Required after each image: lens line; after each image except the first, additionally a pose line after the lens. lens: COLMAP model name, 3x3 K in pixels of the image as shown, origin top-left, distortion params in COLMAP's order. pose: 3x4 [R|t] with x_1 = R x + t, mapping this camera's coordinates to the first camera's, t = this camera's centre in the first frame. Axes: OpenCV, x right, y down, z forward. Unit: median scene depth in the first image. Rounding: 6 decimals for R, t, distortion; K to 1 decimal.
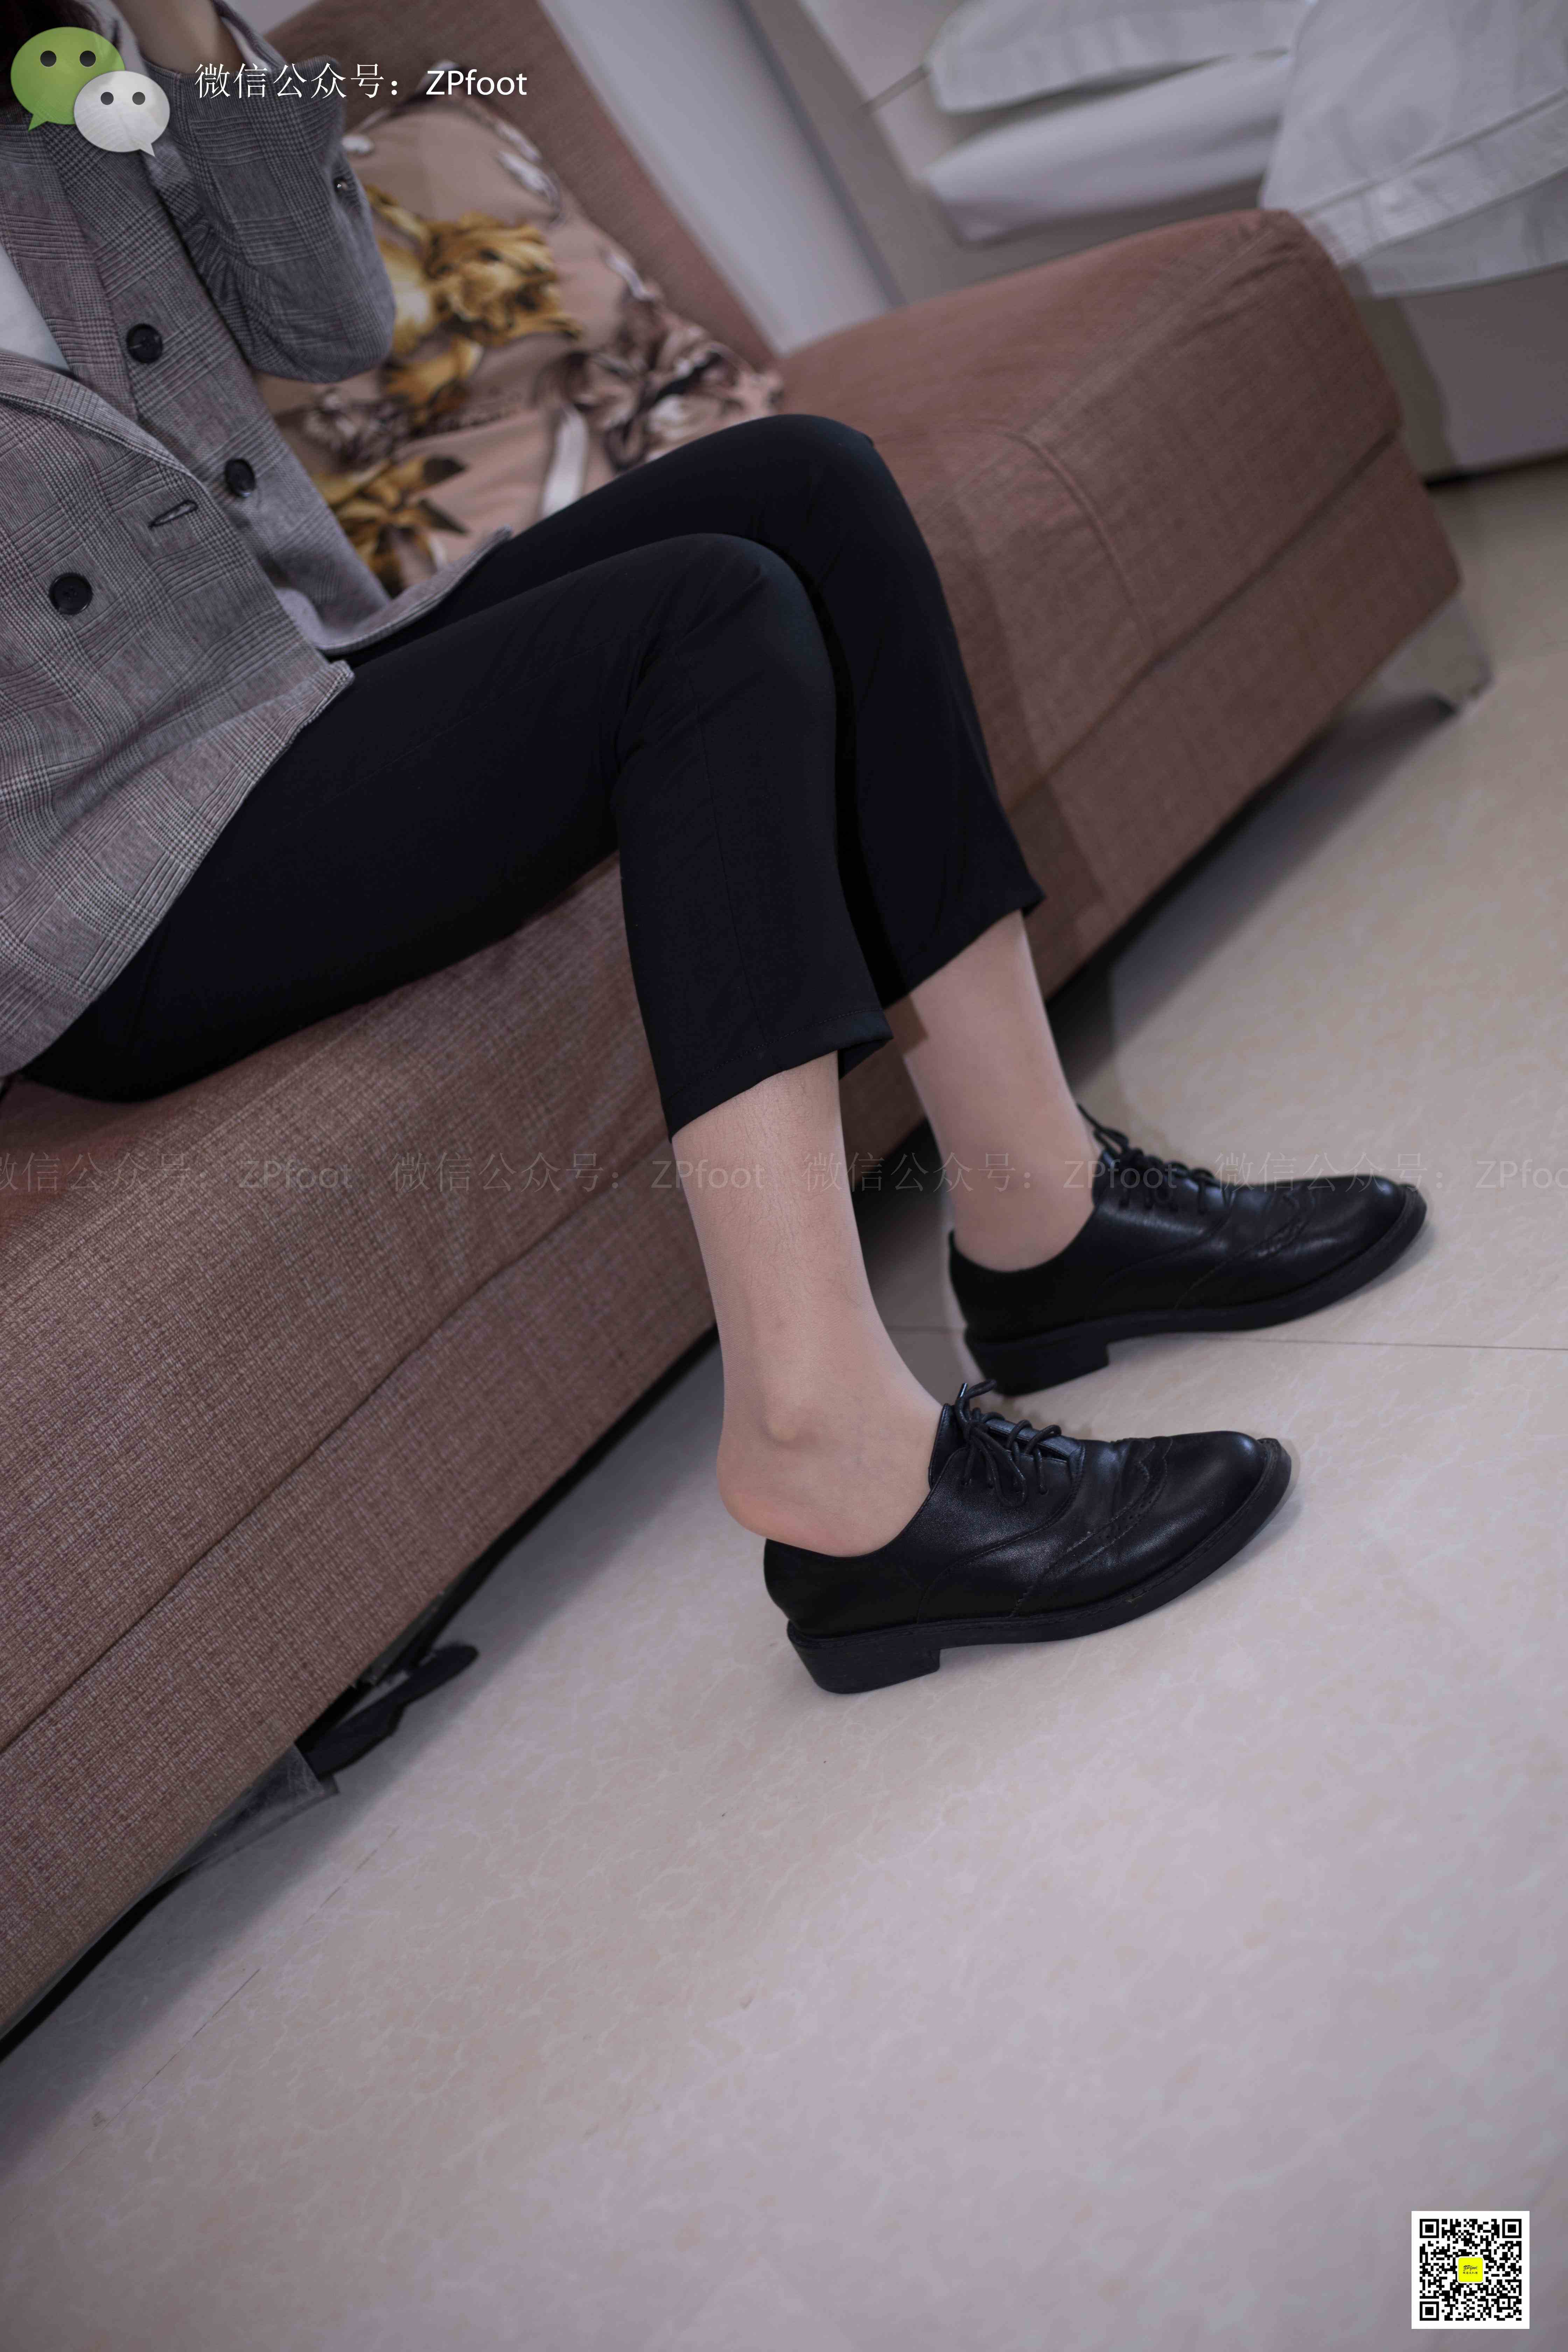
lens RADIAL K [[3455.6, 0, 794.5], [0, 3455.6, 1137.7], [0, 0, 1]] dist [-0.115254, -0.073421]
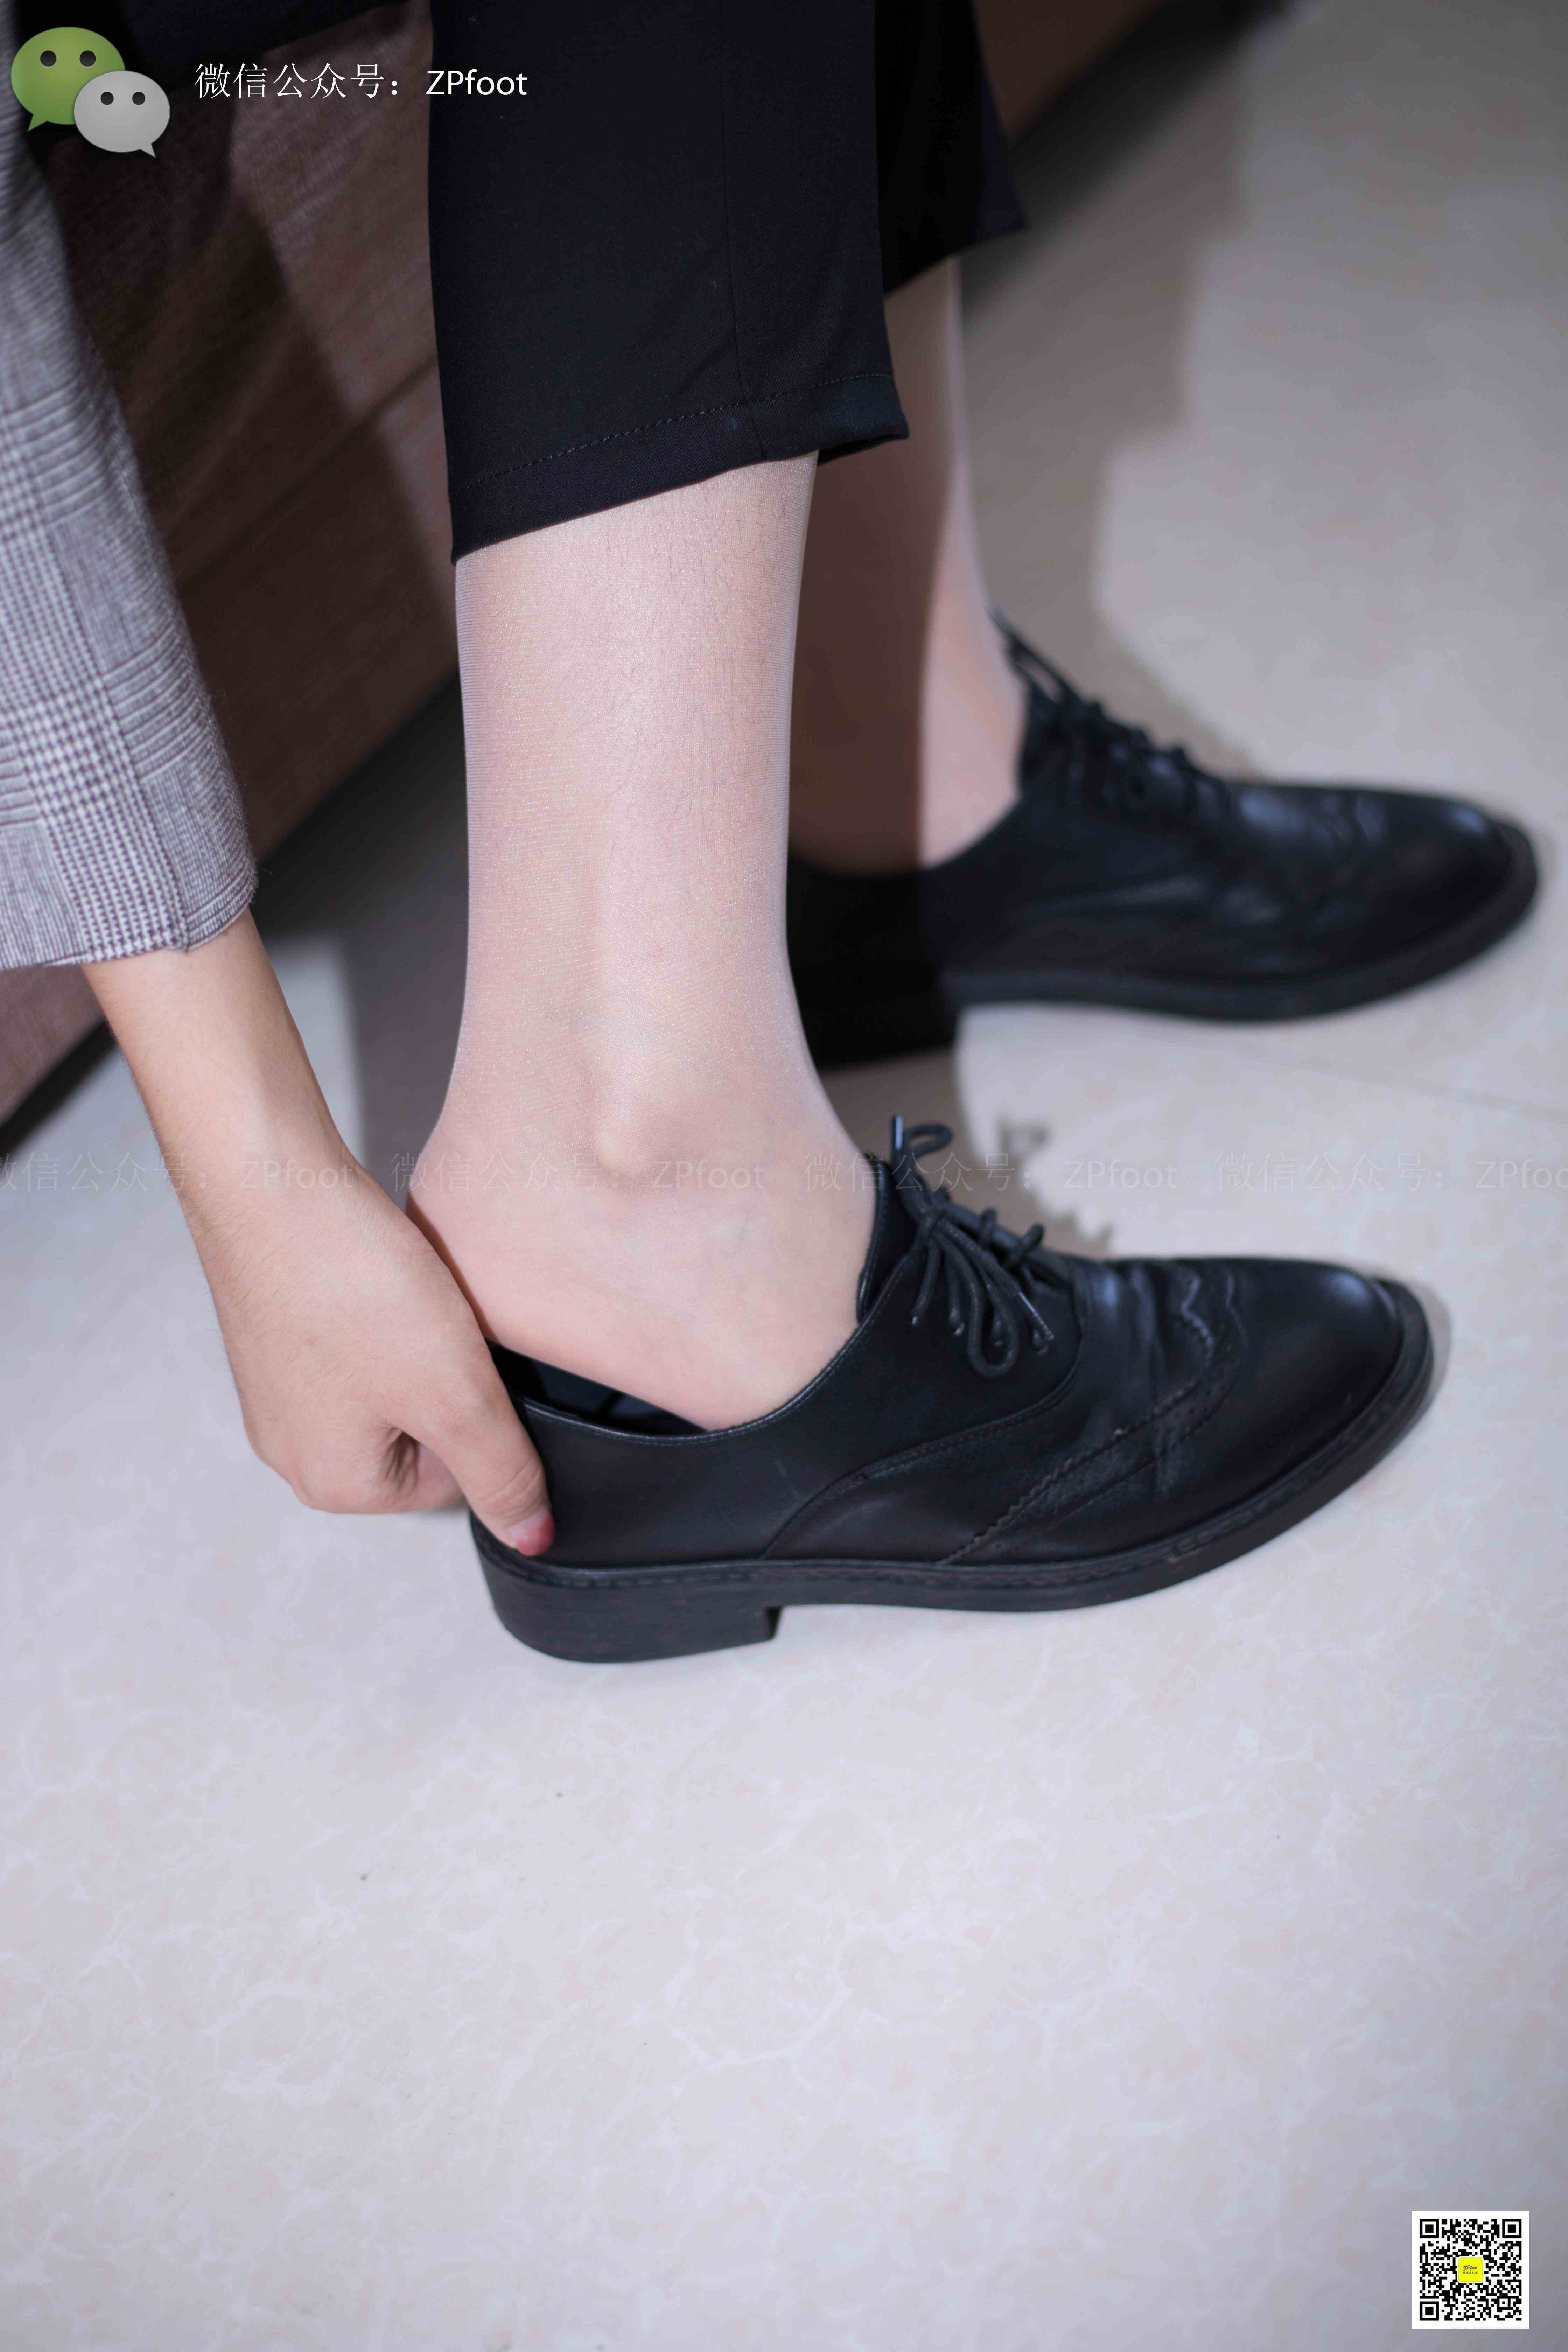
lens RADIAL K [[3567.8, 0, 784.0], [0, 3567.8, 1176.0], [0, 0, 1]] dist [-0.134031, 0.009607]
pose [[0.948798, 0.080113, 0.305557, -0.124639], [-0.144006, 0.970640, 0.192669, -0.026856], [-0.281150, -0.226806, 0.932477, 0.431401]]
